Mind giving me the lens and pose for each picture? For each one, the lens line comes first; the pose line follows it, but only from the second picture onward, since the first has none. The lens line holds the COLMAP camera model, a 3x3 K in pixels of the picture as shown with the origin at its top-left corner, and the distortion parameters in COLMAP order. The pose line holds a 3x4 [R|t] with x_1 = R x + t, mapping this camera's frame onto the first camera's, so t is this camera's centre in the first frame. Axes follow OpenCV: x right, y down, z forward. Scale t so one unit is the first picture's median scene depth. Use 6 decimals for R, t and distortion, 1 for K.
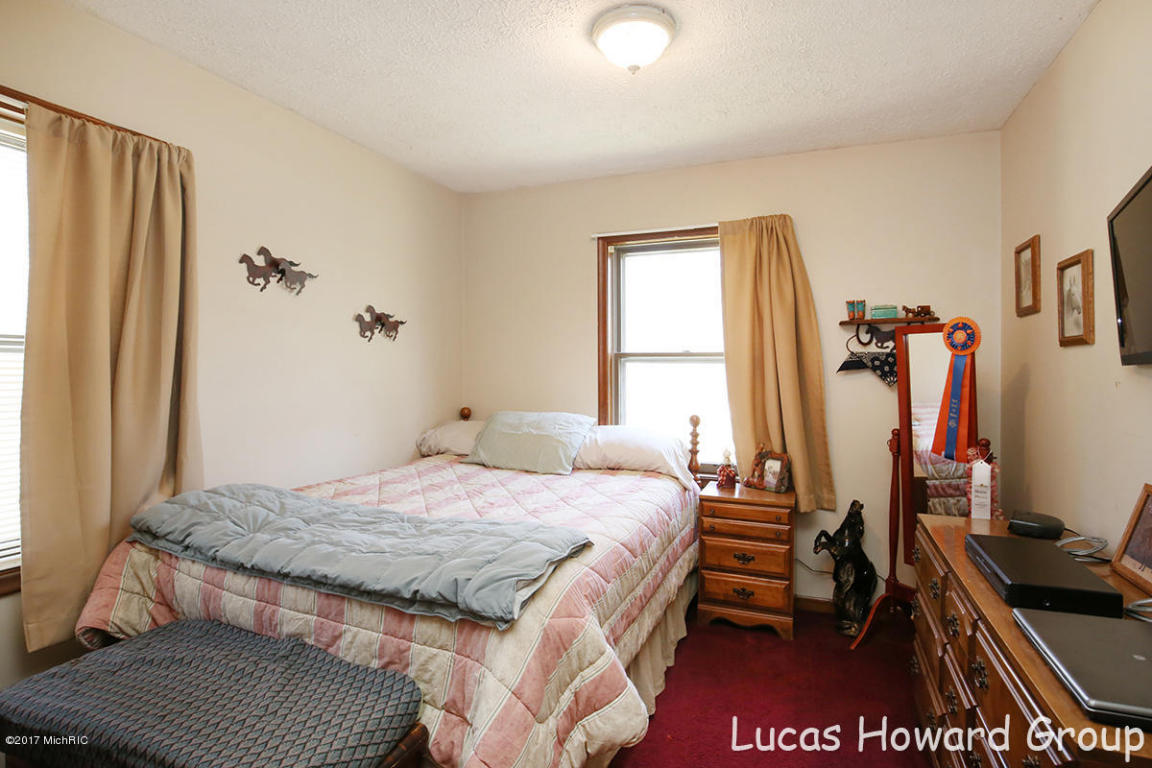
lens RADIAL K [[608.5, 0, 577.2], [0, 608.5, 383.6], [0, 0, 1]] dist [-0.024146, -0.002335]
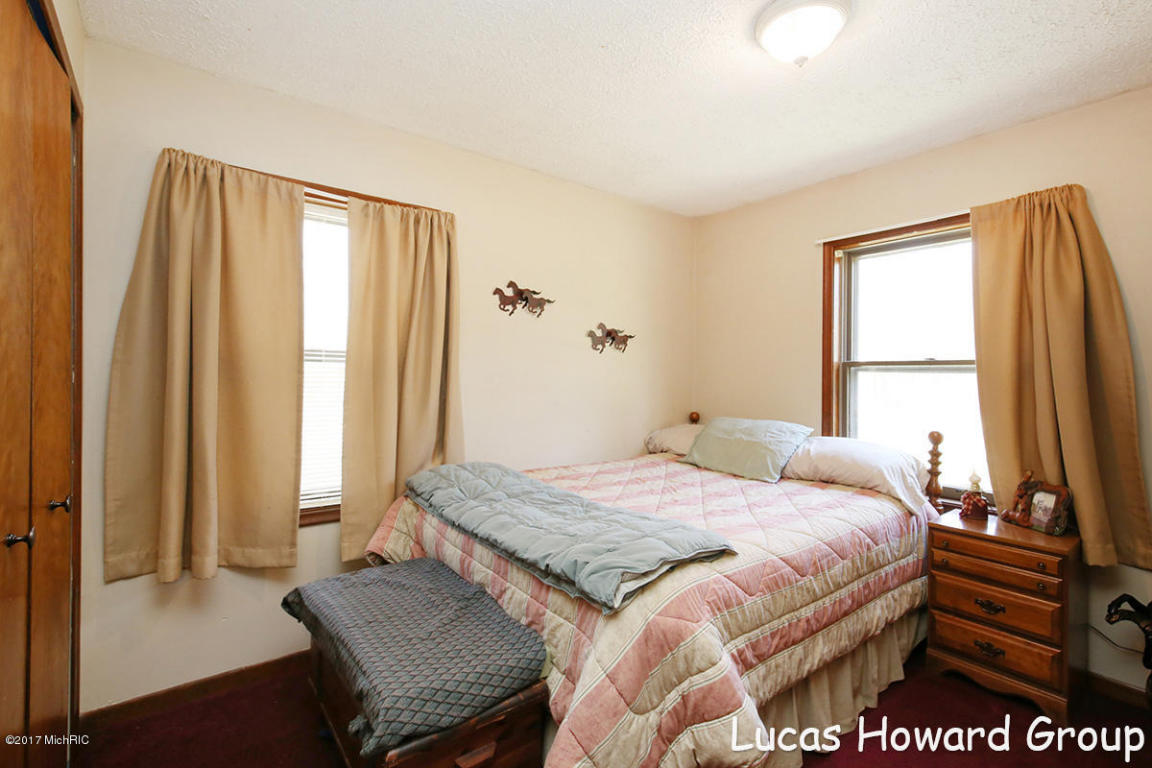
lens RADIAL K [[536.6, 0, 574.1], [0, 536.6, 385.9], [0, 0, 1]] dist [0.013299, -0.002338]
pose [[0.862098, 0.016537, -0.506472, 0.214154], [-0.021289, 0.999767, -0.003595, -0.000277], [0.506294, 0.013881, 0.862249, 0.090995]]
